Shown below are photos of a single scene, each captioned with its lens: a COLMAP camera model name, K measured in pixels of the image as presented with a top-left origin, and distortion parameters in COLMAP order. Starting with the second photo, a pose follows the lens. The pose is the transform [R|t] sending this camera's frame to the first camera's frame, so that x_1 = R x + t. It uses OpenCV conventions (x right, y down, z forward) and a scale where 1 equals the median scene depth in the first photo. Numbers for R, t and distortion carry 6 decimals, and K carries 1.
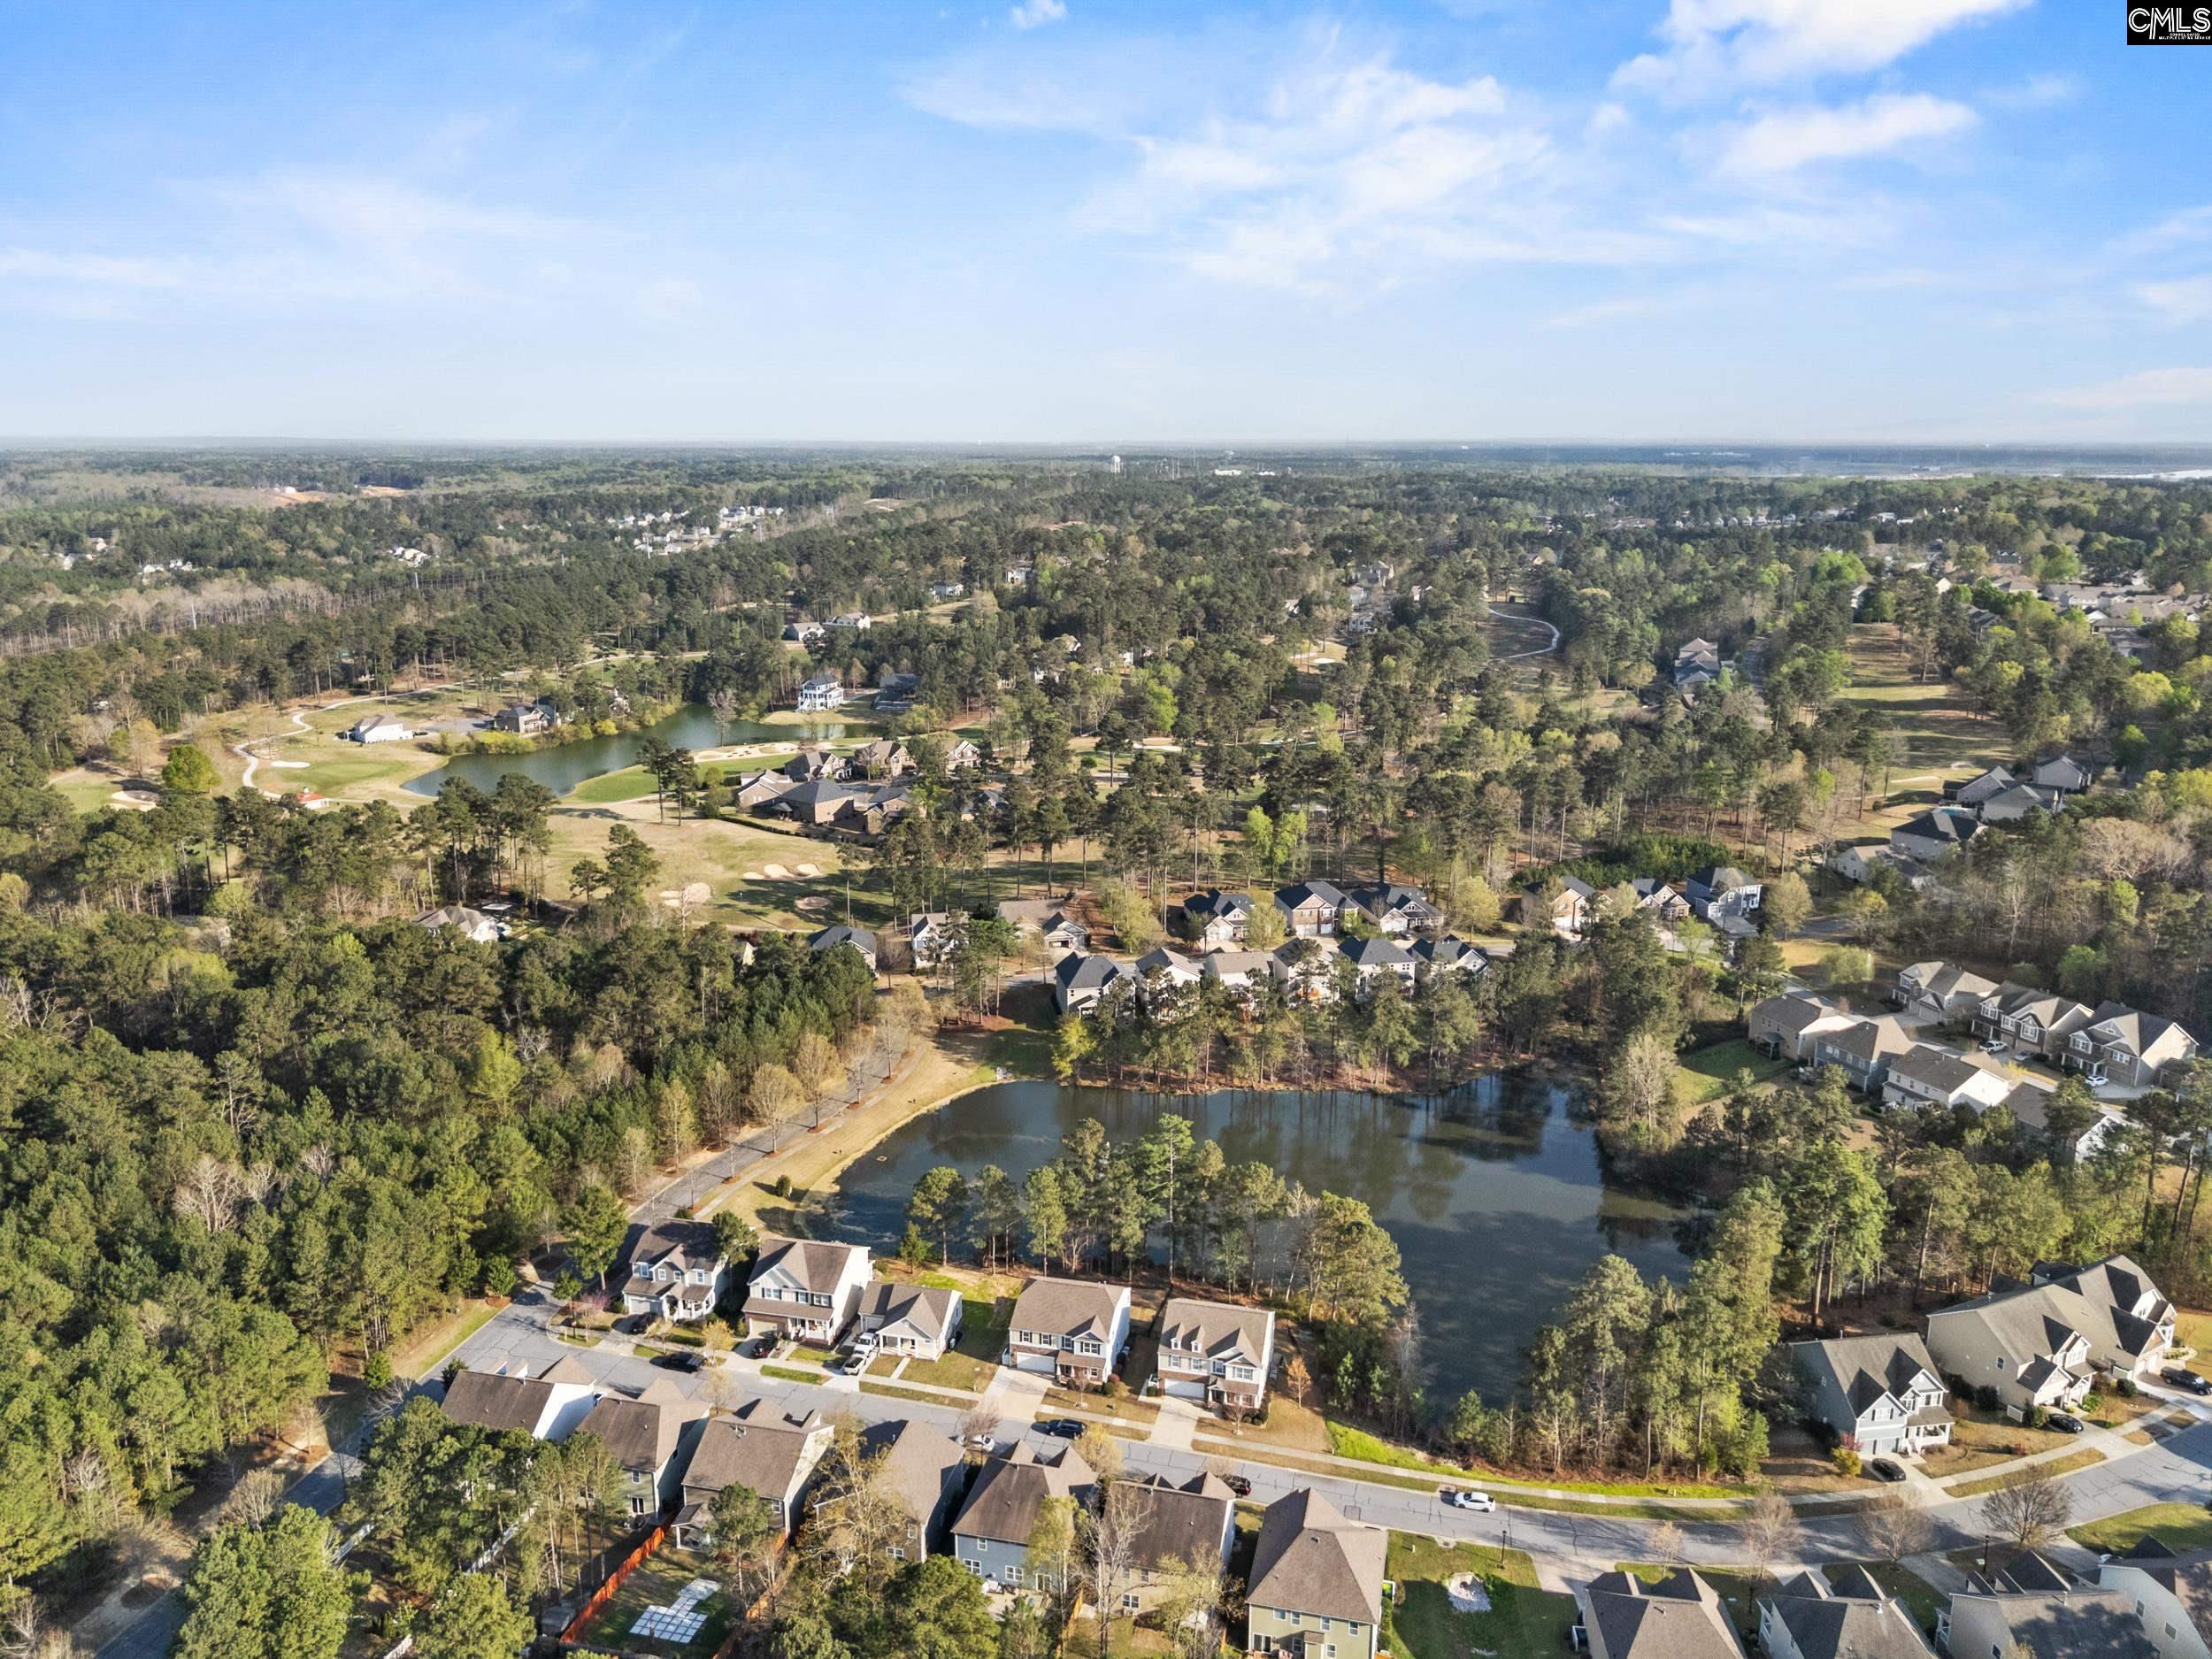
lens RADIAL K [[1635.0, 0, 1097.0], [0, 1635.0, 837.8], [0, 0, 1]] dist [0.071530, -0.061459]
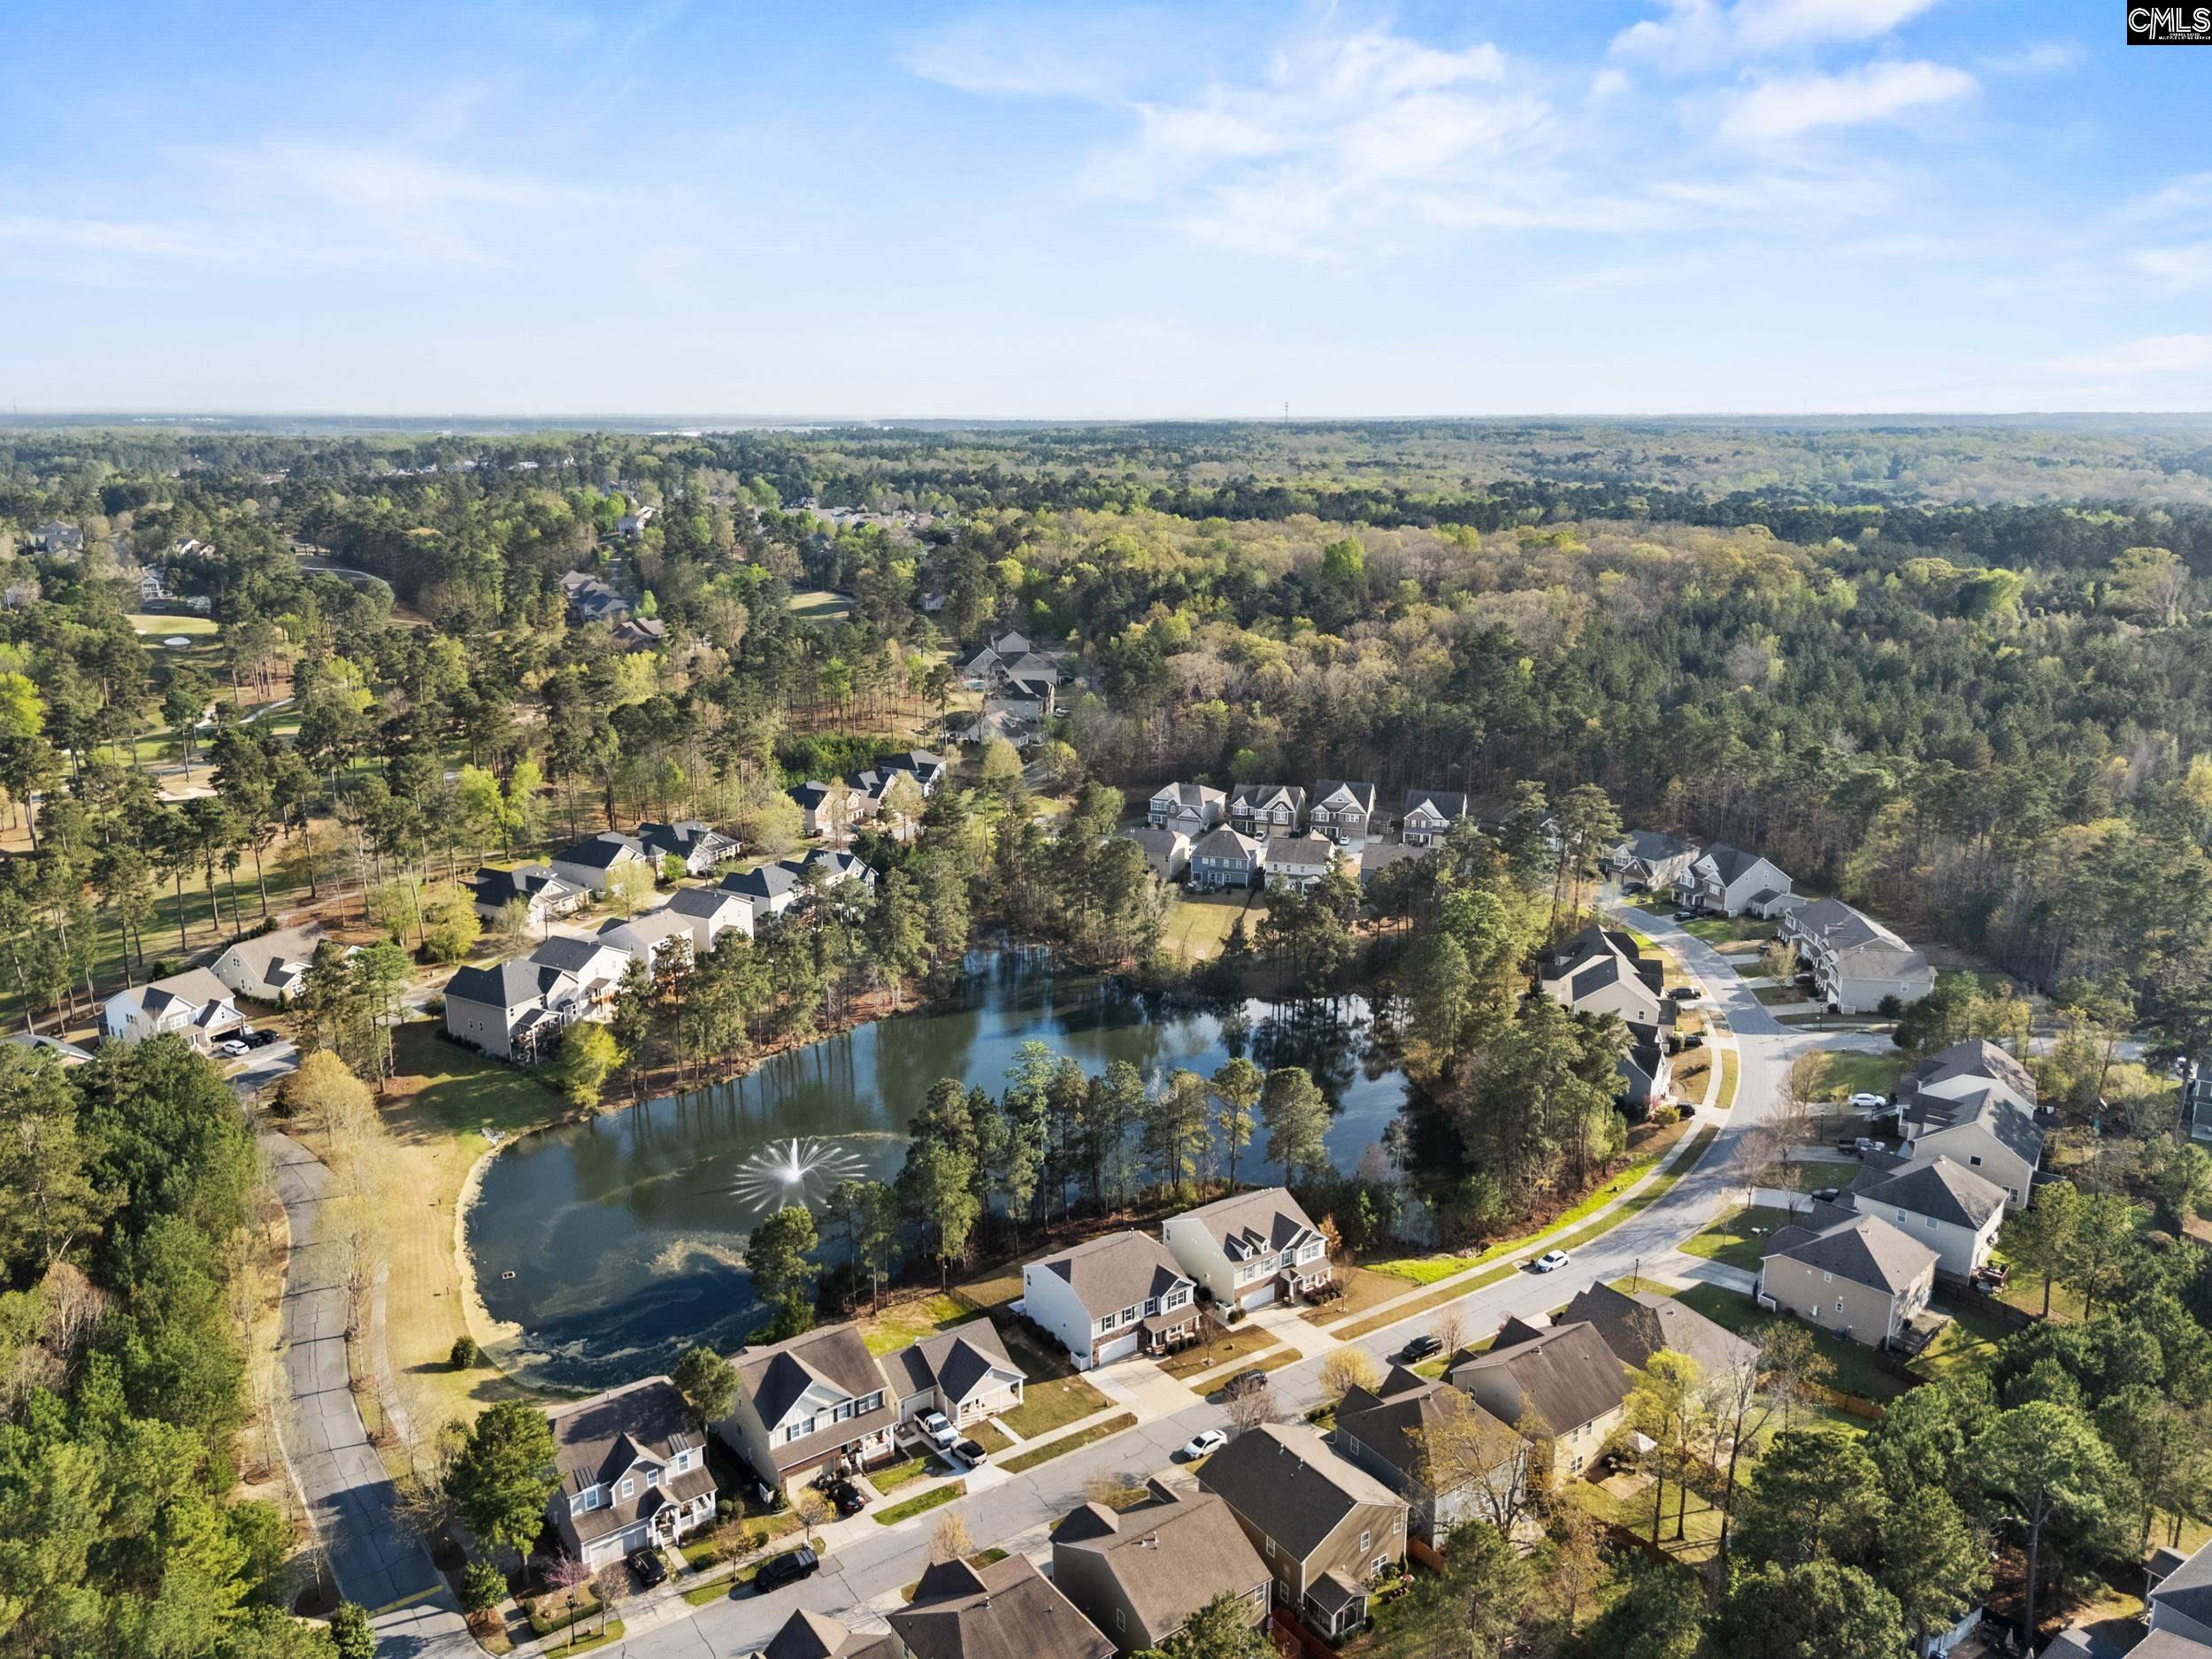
lens RADIAL K [[1635.0, 0, 1097.0], [0, 1635.0, 837.8], [0, 0, 1]] dist [0.071530, -0.061459]
pose [[0.654566, -0.195548, 0.730277, -0.579128], [0.185286, 0.978003, 0.095806, -0.010616], [-0.732948, 0.072599, 0.676400, 0.423213]]
